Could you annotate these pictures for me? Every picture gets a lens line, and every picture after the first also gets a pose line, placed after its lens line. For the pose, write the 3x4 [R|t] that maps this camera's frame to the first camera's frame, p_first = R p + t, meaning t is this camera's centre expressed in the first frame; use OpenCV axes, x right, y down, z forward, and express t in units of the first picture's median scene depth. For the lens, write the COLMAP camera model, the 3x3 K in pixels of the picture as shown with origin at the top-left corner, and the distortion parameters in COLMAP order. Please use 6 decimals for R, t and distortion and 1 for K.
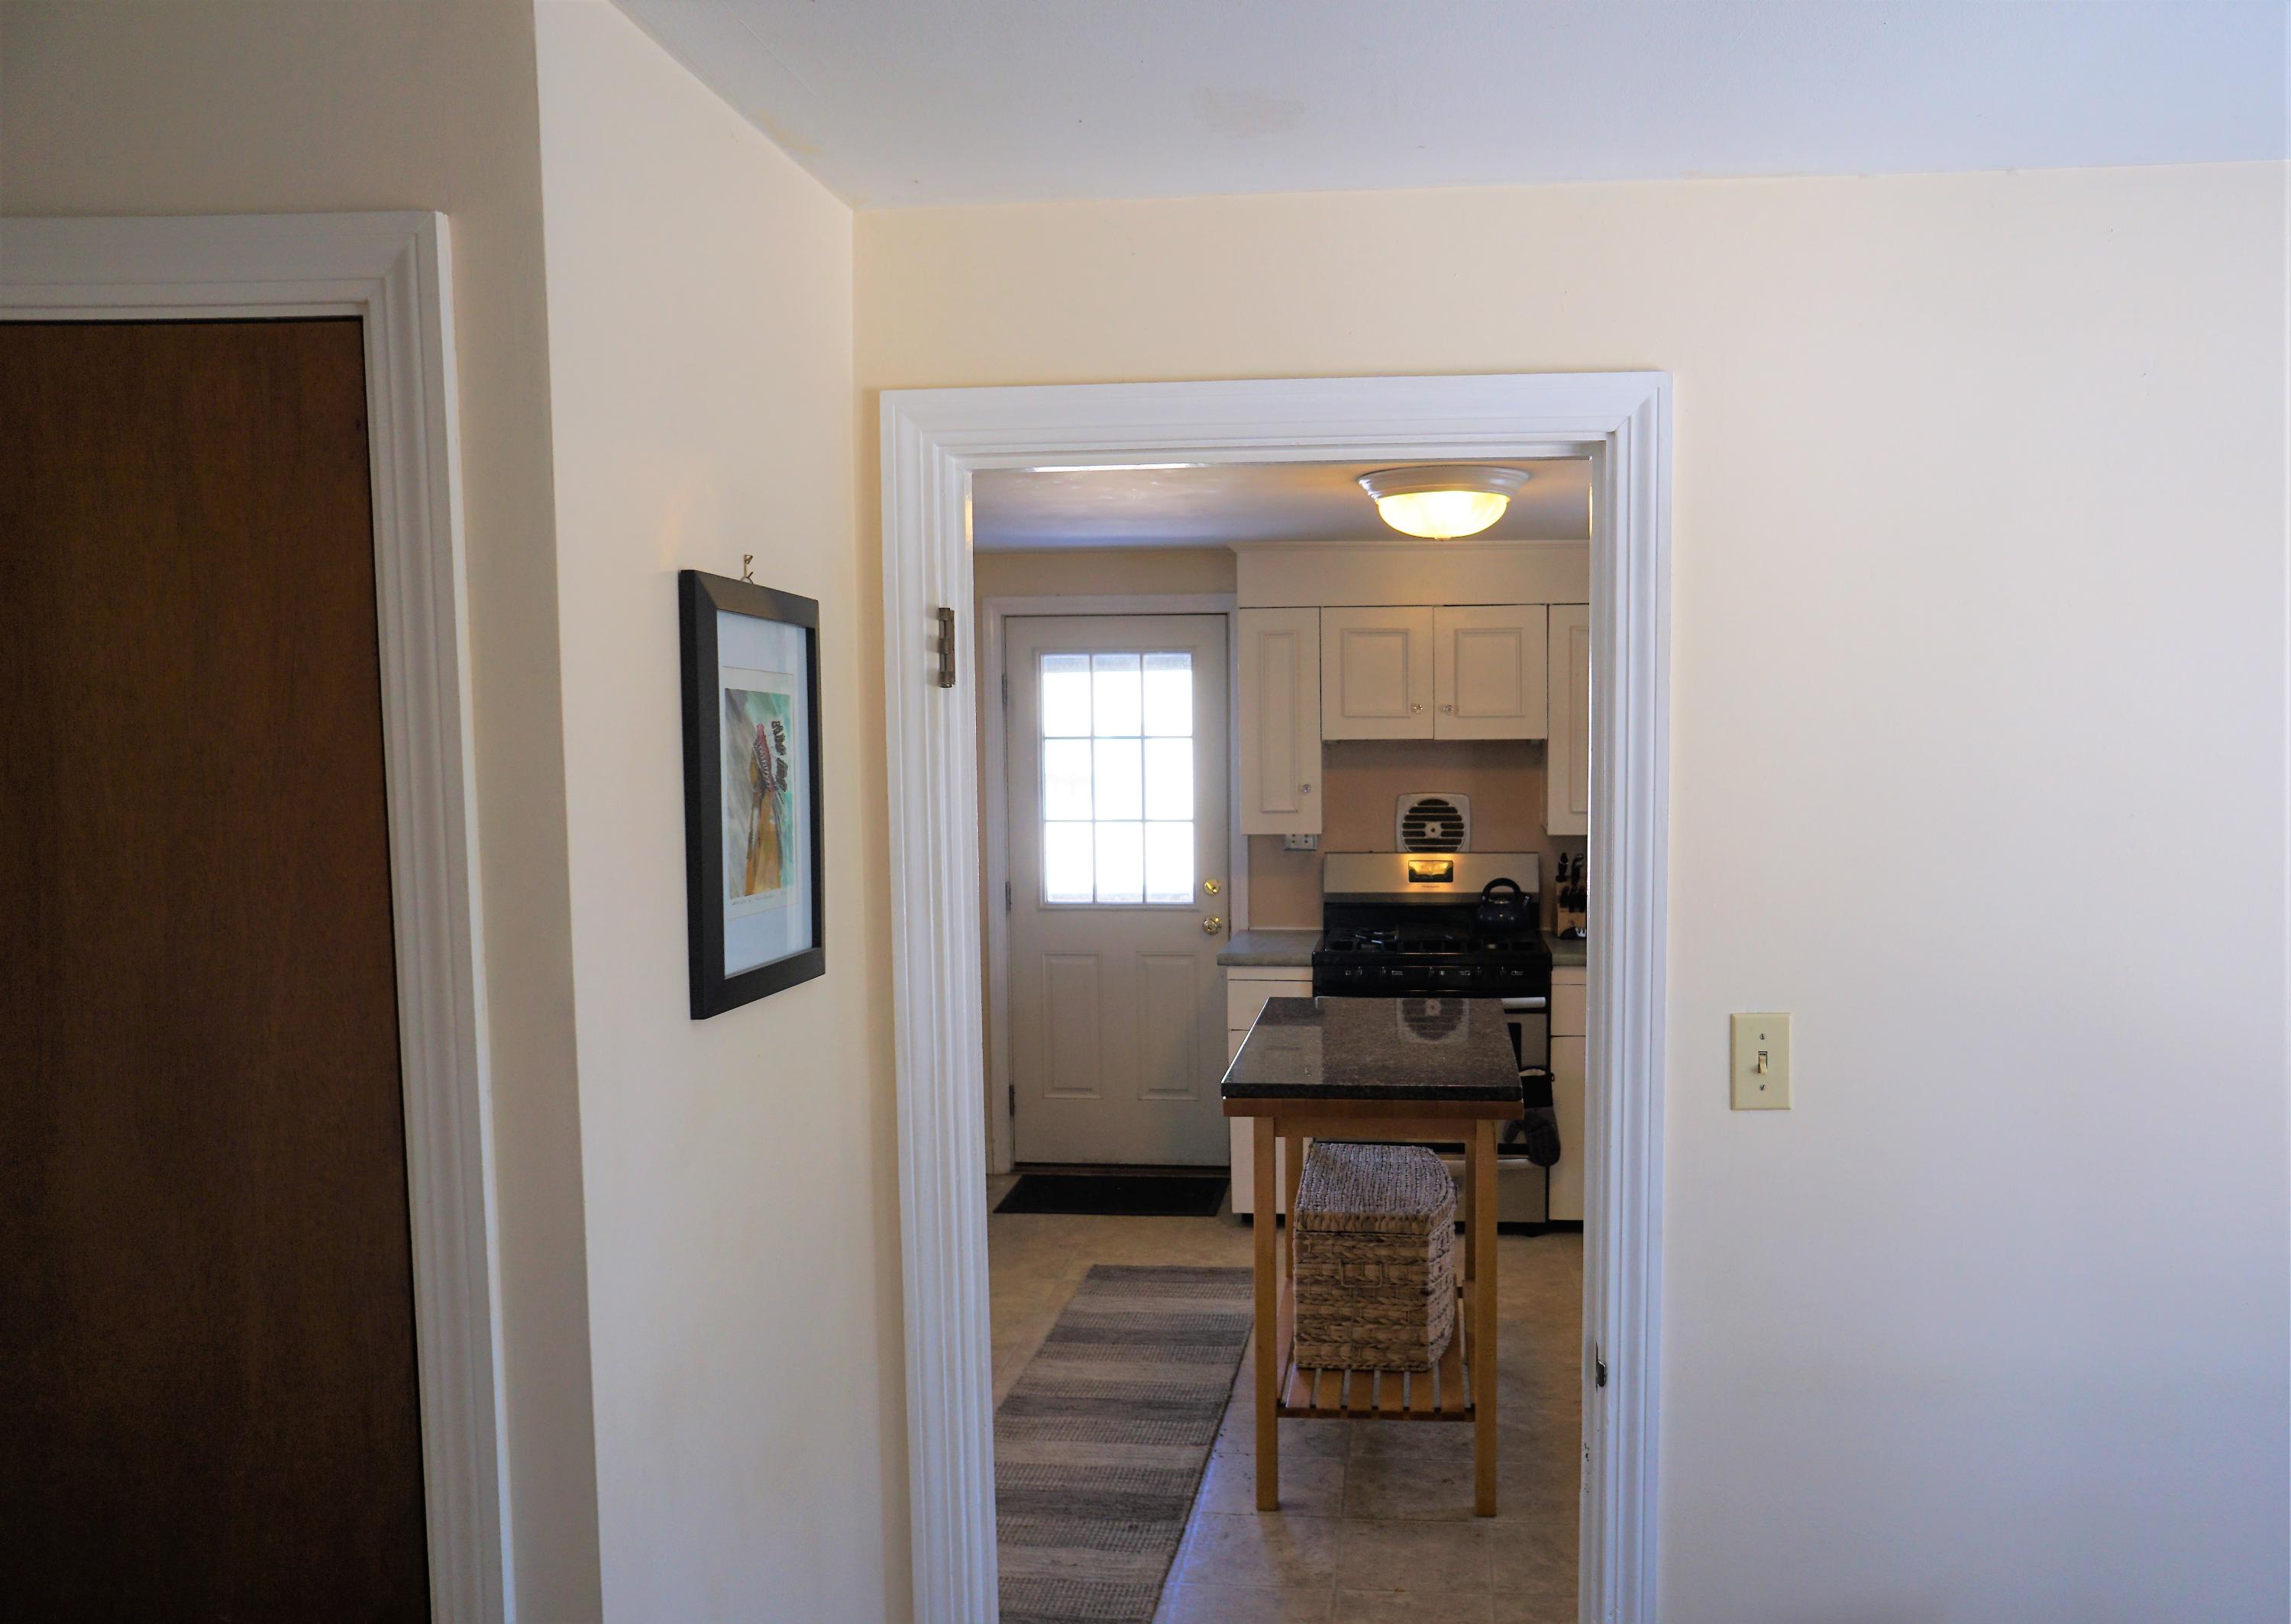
lens RADIAL K [[1651.2, 0, 1145.4], [0, 1651.2, 815.6], [0, 0, 1]] dist [-0.010992, -0.000265]
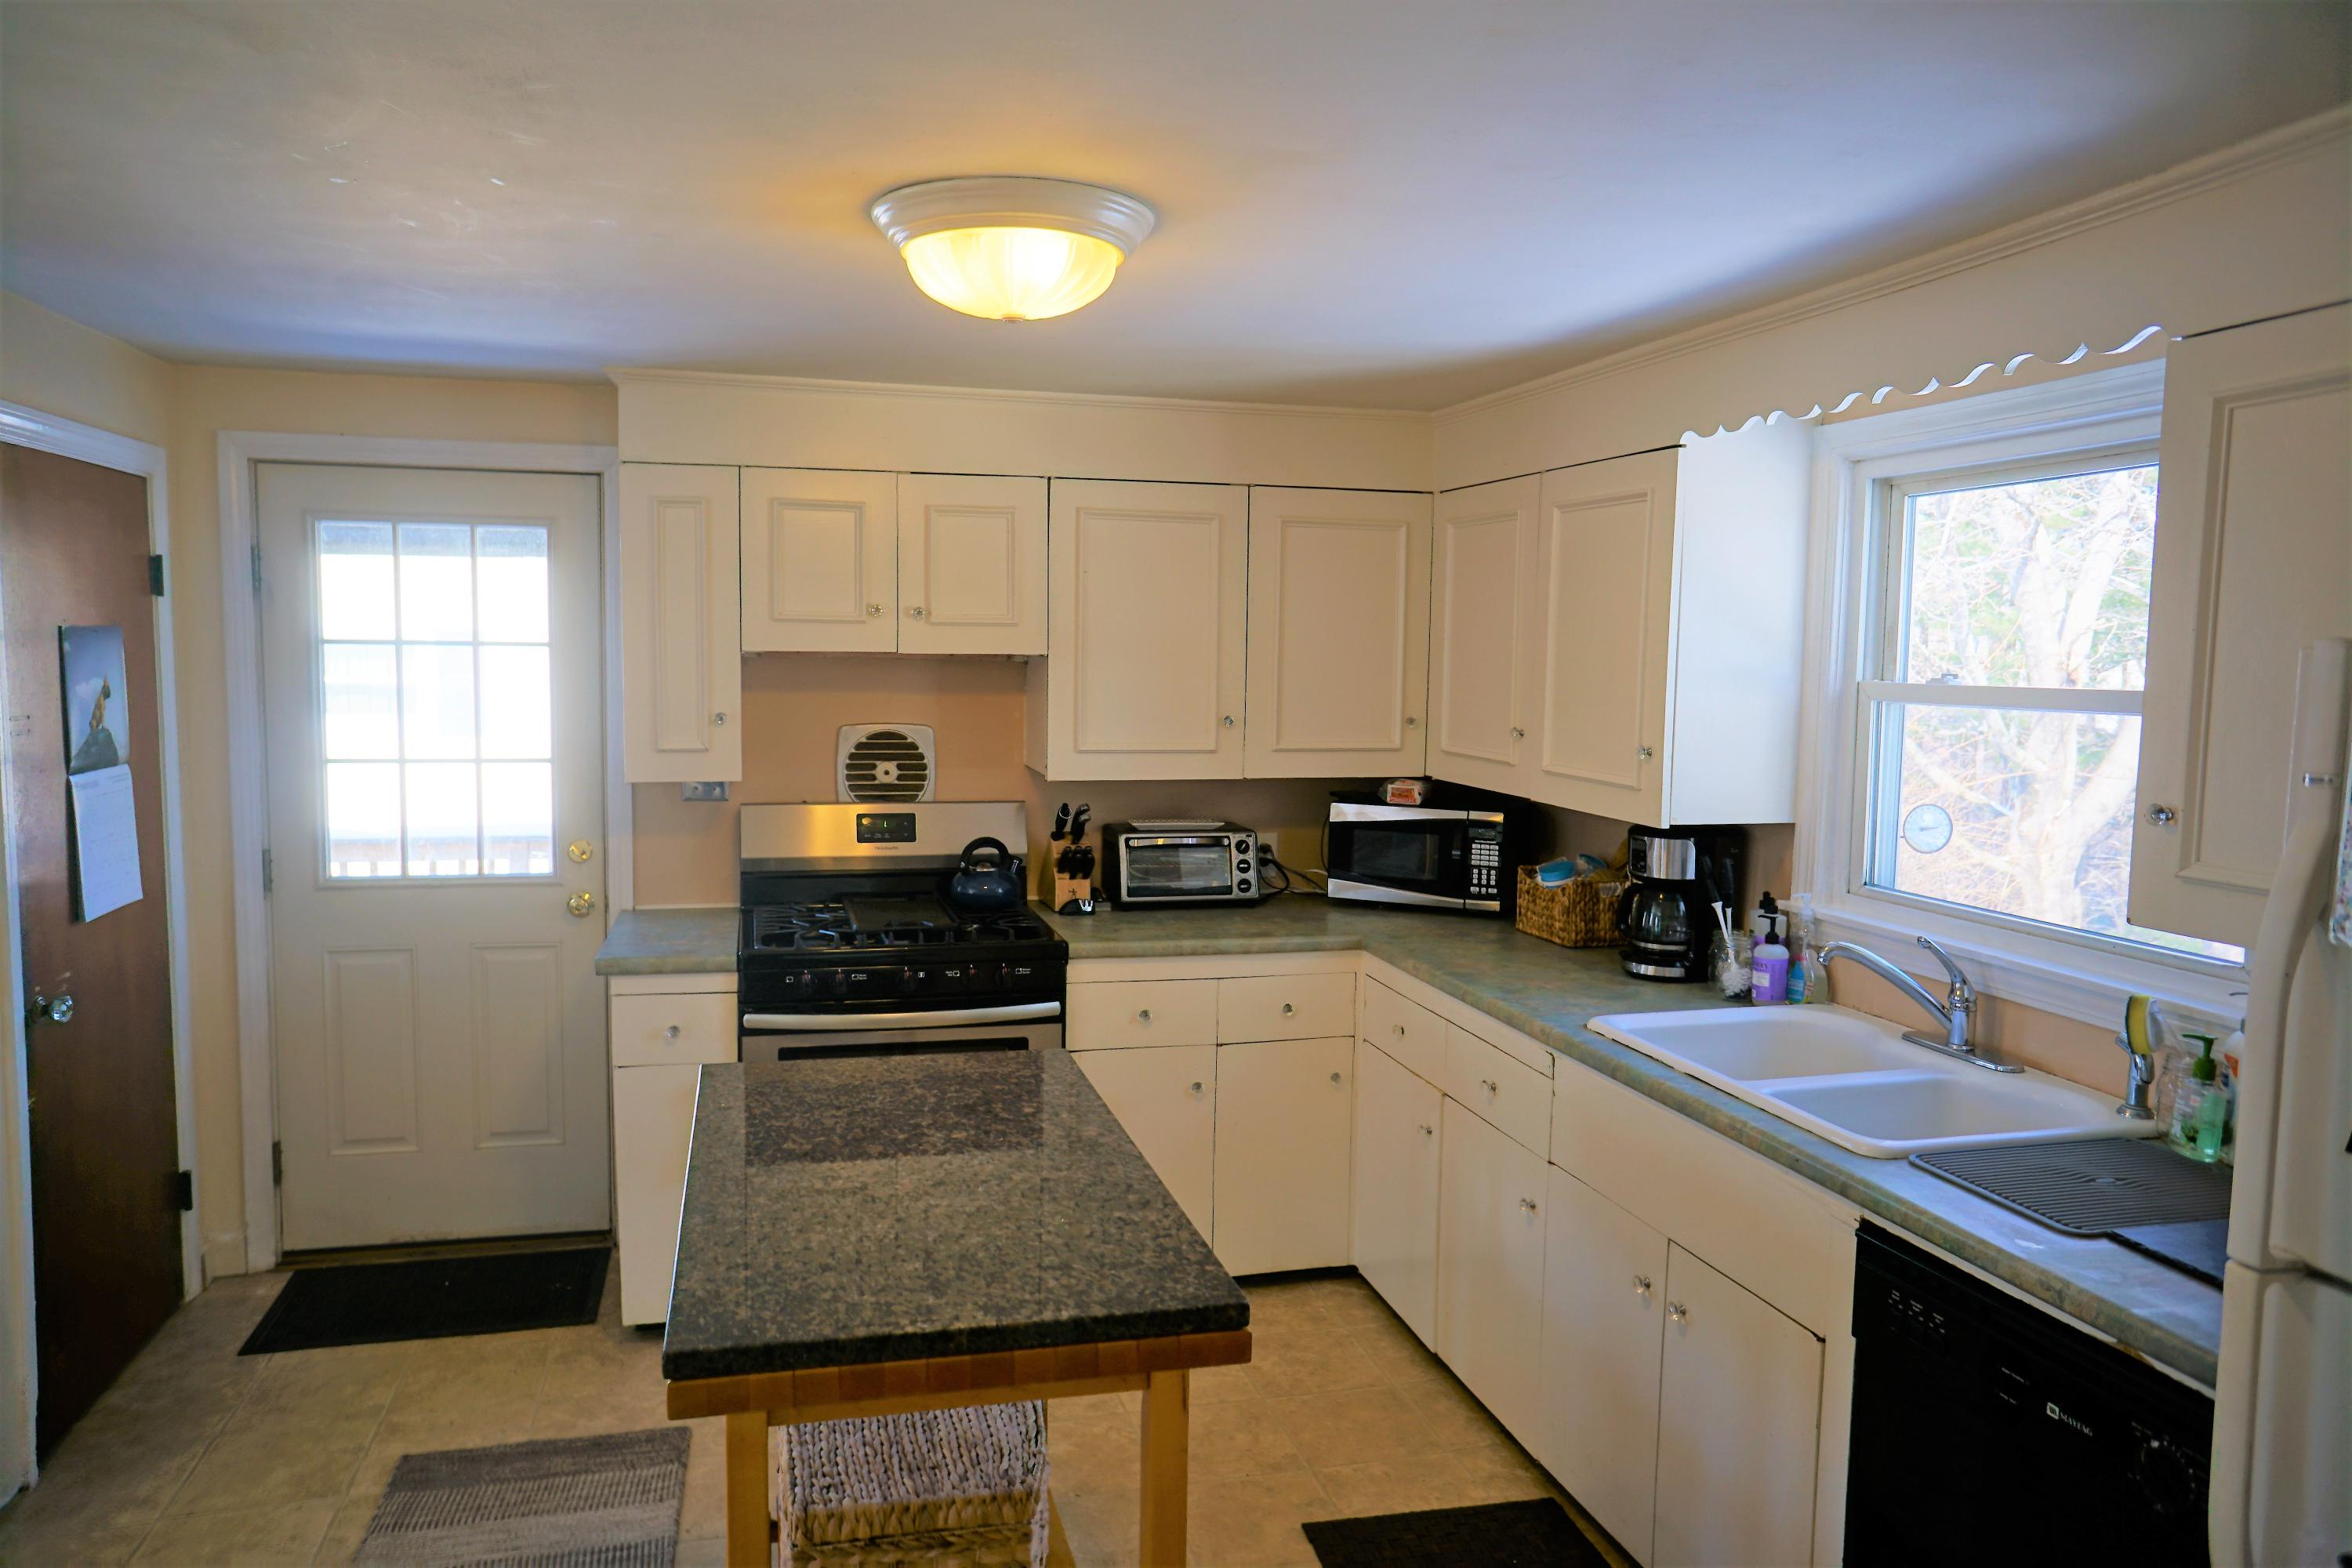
lens RADIAL K [[1590.4, 0, 1132.7], [0, 1590.4, 770.5], [0, 0, 1]] dist [-0.029213, 0.042995]
pose [[0.924046, -0.009449, 0.382164, -0.001513], [-0.000440, 0.999668, 0.025780, -0.011661], [-0.382280, -0.023990, 0.923735, 0.291223]]
